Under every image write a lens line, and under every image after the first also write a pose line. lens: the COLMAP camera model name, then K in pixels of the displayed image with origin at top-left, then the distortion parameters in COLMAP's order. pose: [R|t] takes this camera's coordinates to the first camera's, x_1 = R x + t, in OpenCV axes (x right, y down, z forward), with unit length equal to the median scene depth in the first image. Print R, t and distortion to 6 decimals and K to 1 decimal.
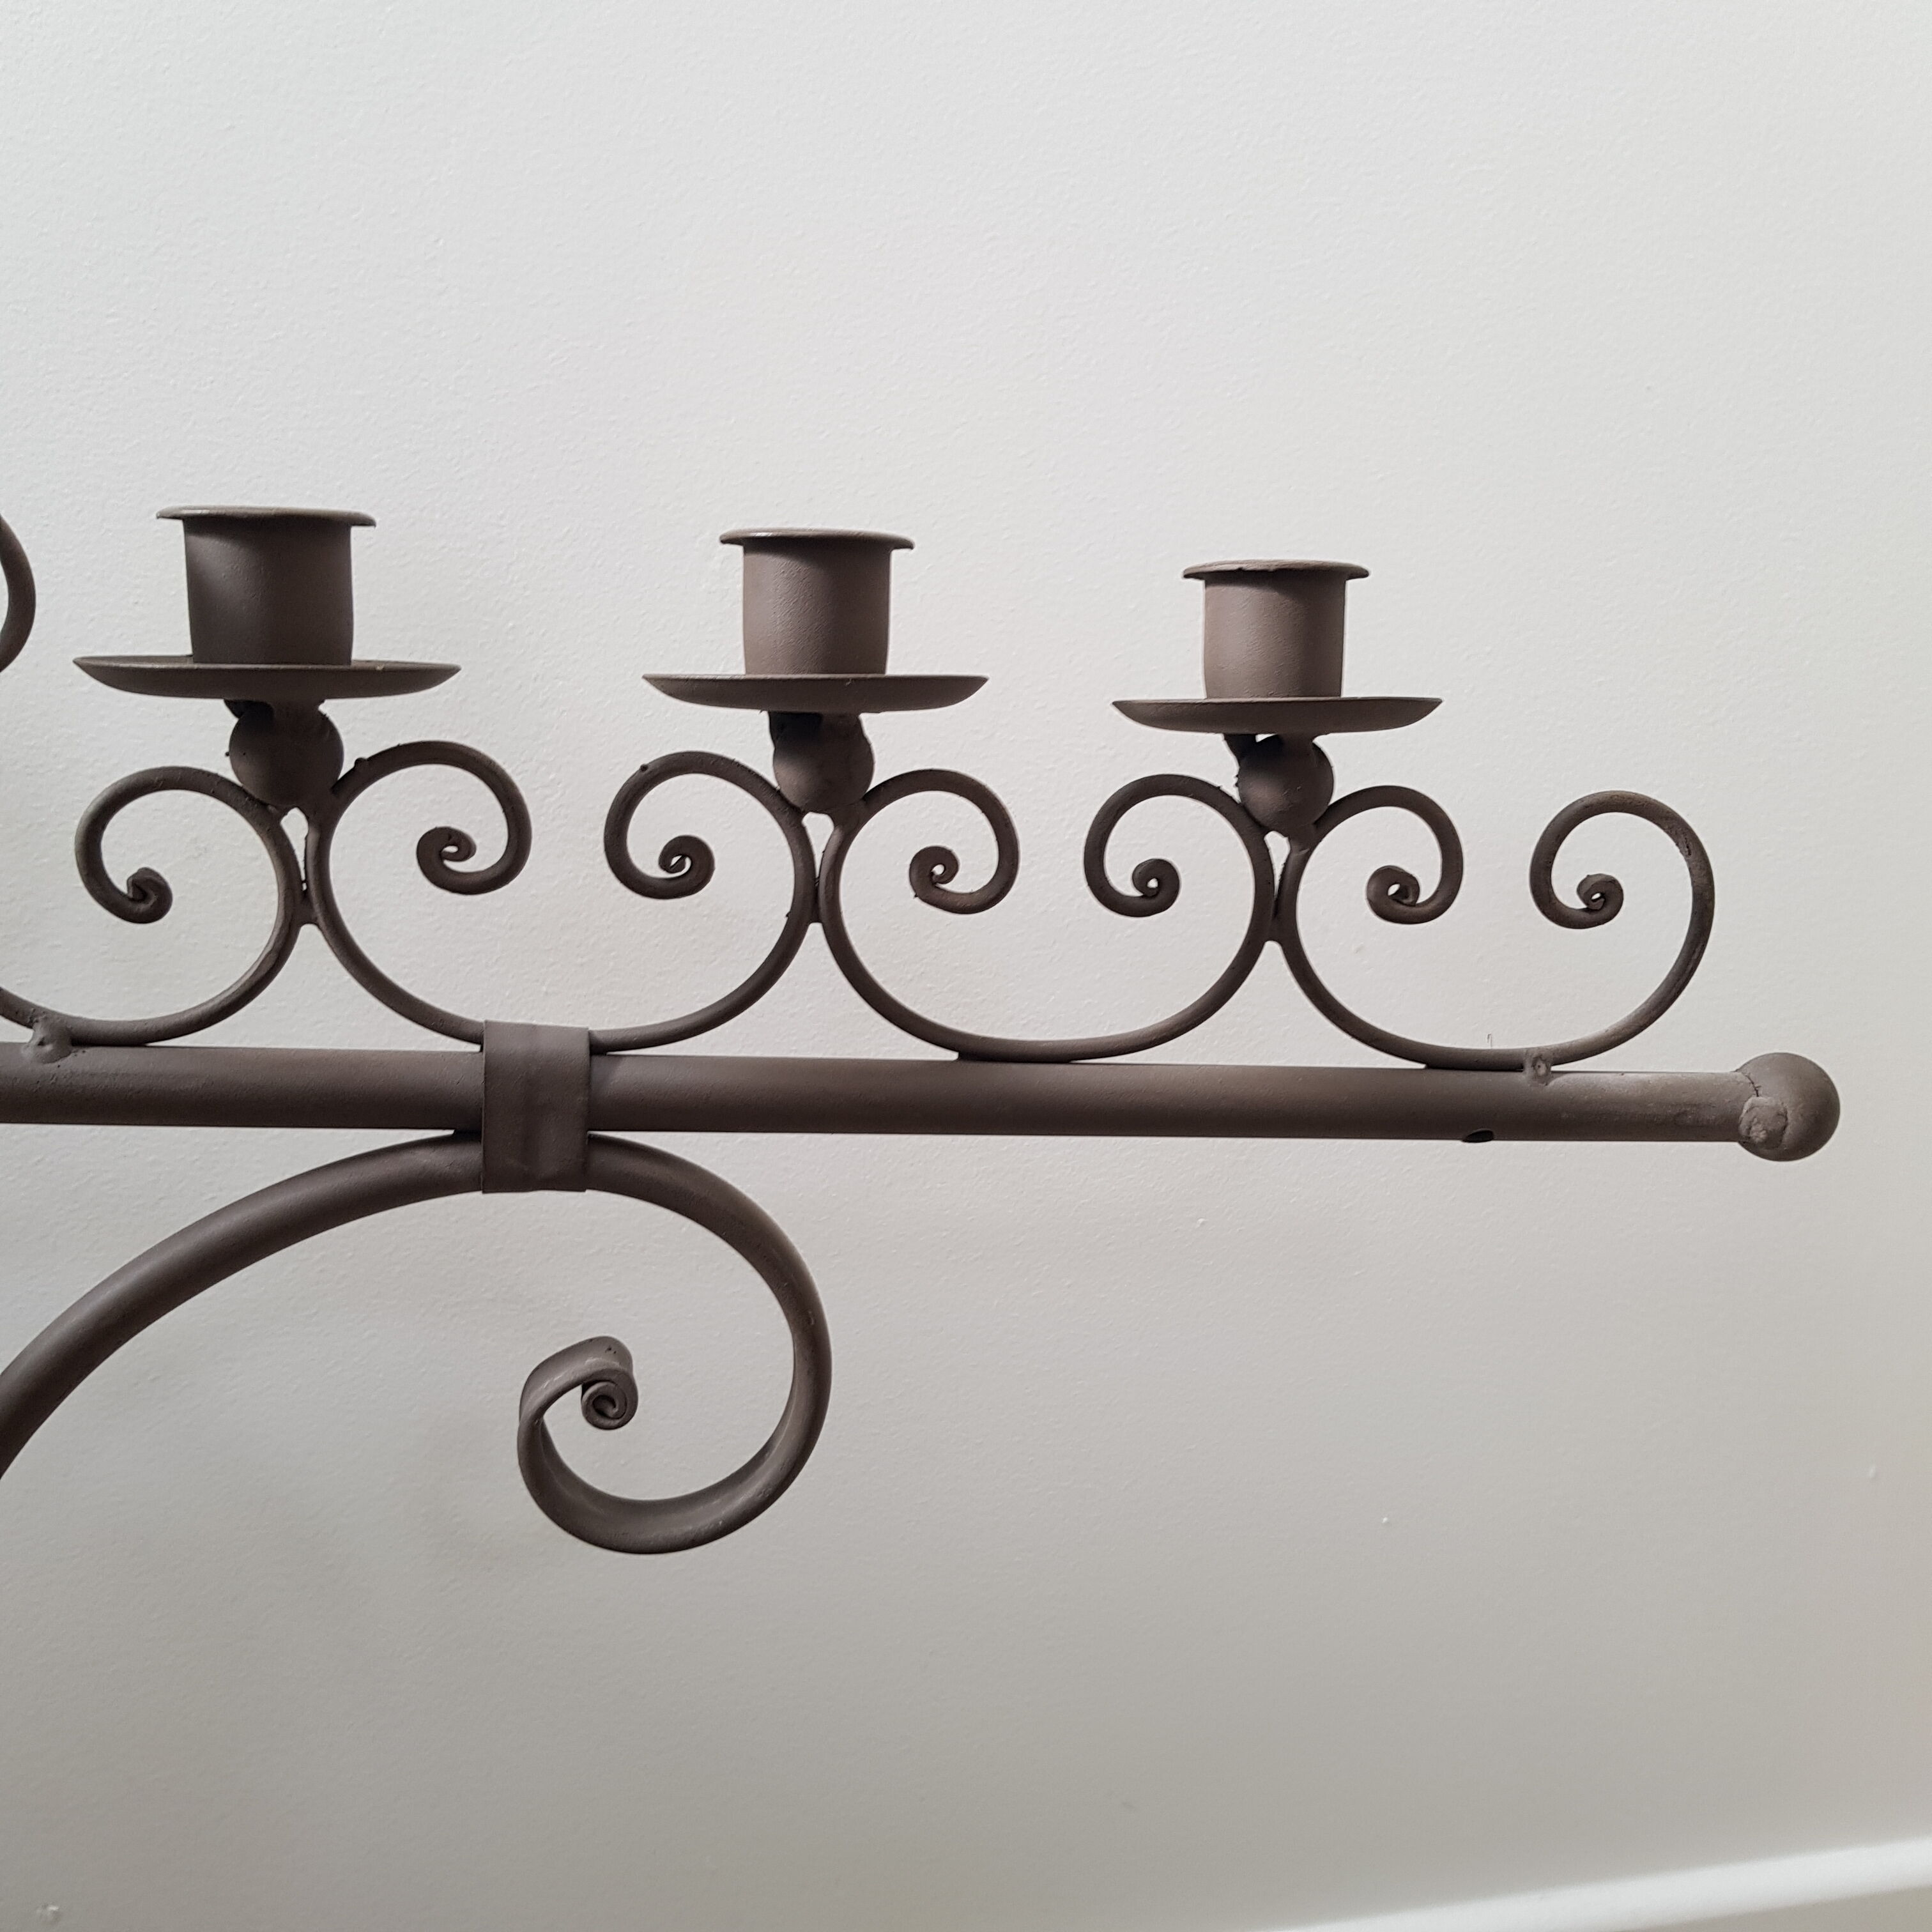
lens RADIAL K [[2060.5, 0, 966.0], [0, 2060.5, 966.0], [0, 0, 1]] dist [0.084560, -0.230364]
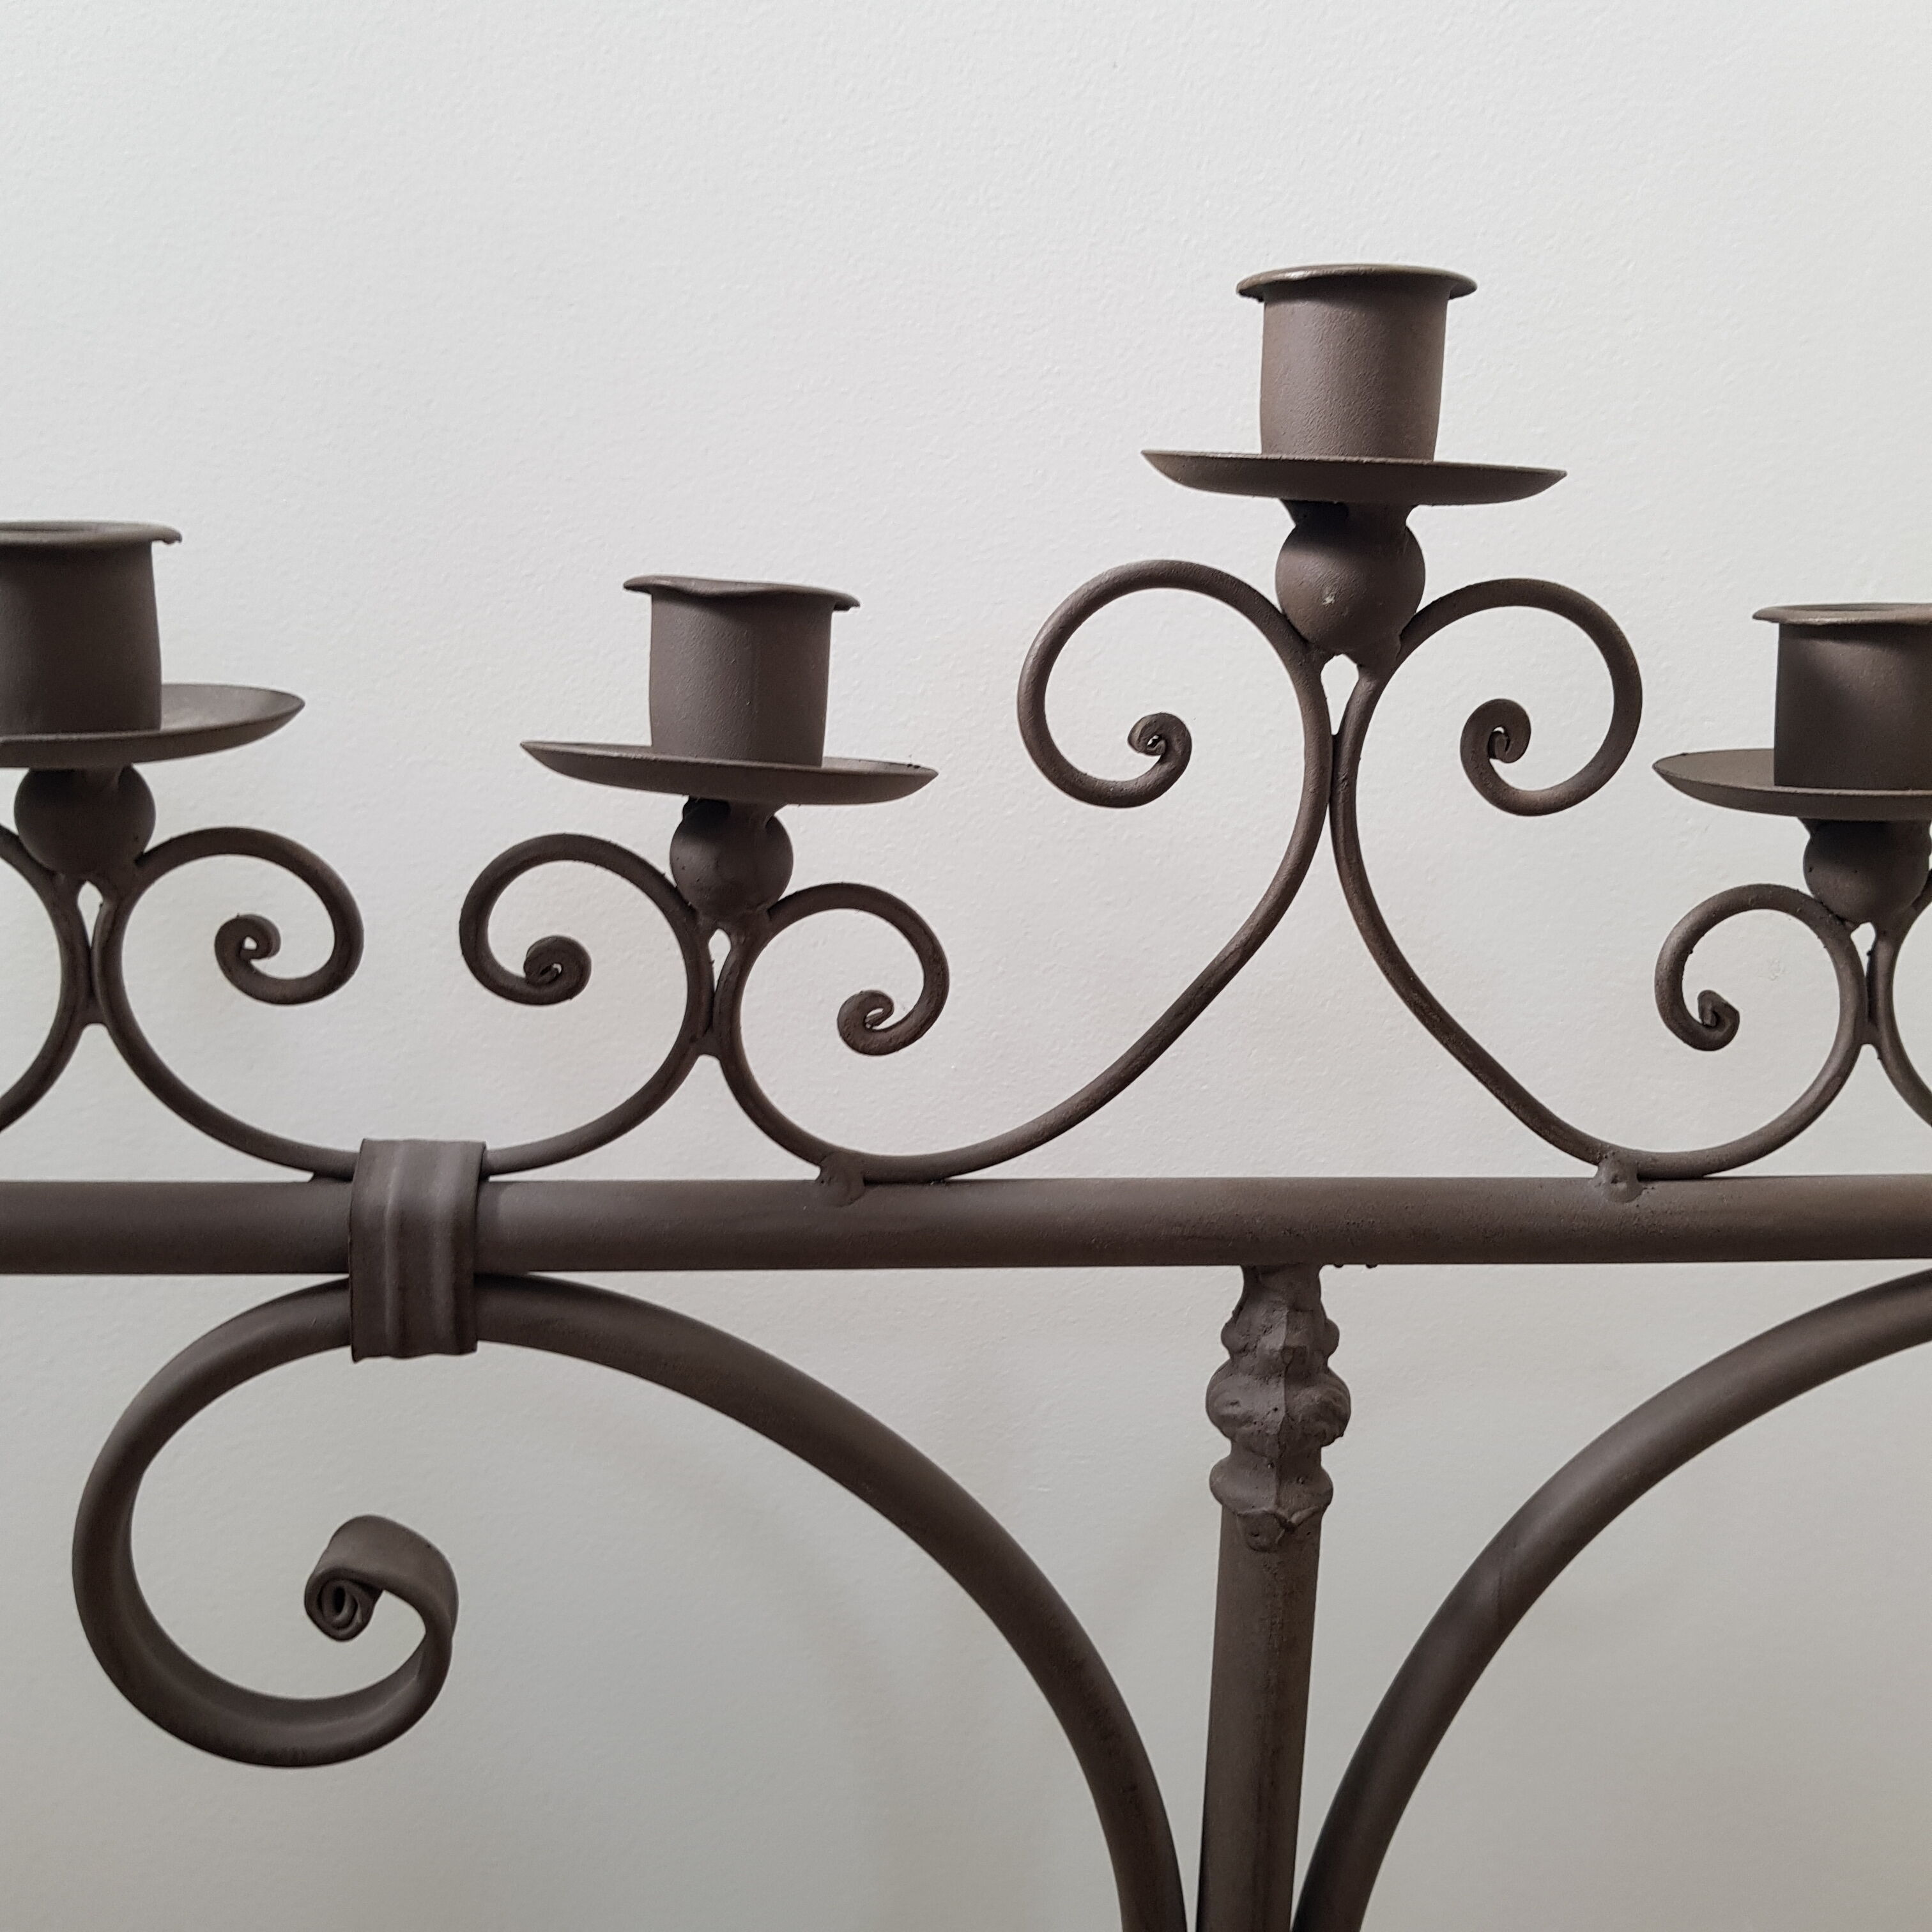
lens RADIAL K [[2060.5, 0, 966.0], [0, 2060.5, 966.0], [0, 0, 1]] dist [0.084560, -0.230364]
pose [[0.995241, -0.023714, -0.094520, -0.610713], [0.027281, 0.998957, 0.036620, -0.097257], [0.093553, -0.039025, 0.994849, 0.034755]]
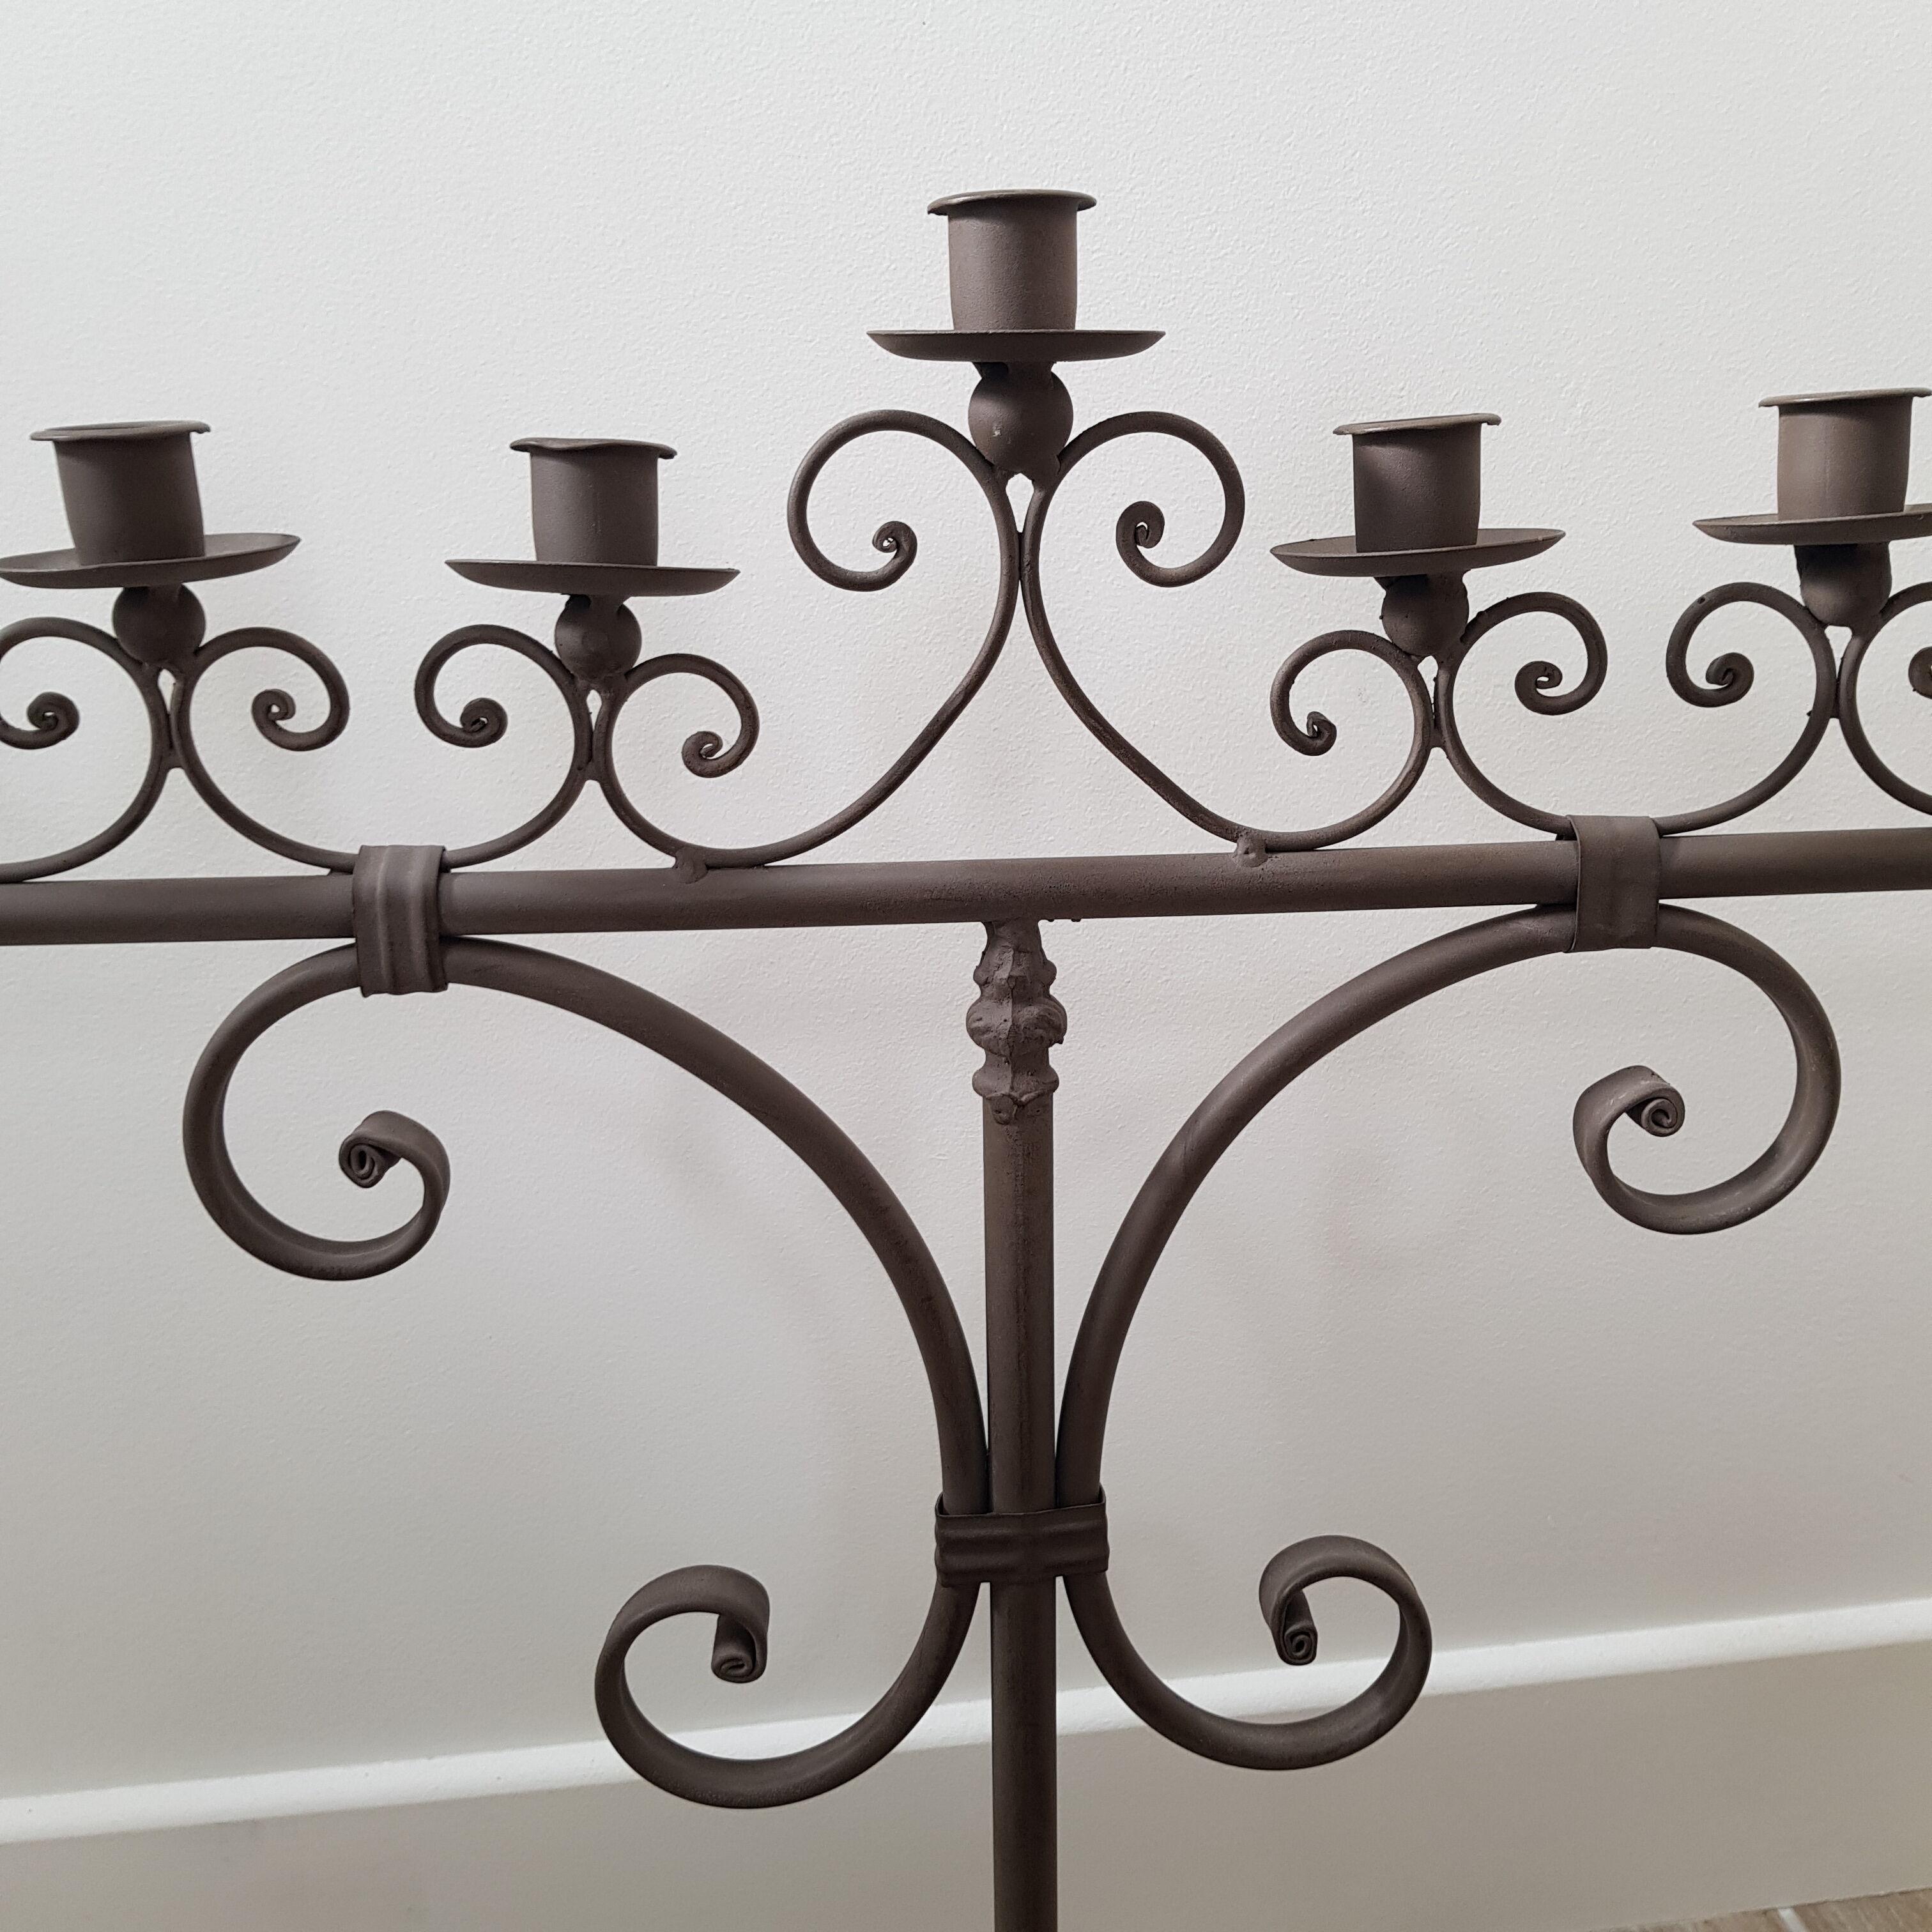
lens RADIAL K [[2044.0, 0, 941.3], [0, 2044.0, 1003.3], [0, 0, 1]] dist [0.076703, -0.205500]
pose [[0.982485, -0.043755, -0.181133, -0.381740], [0.063532, 0.992455, 0.104861, -0.015018], [0.175178, -0.114532, 0.977852, -0.293327]]
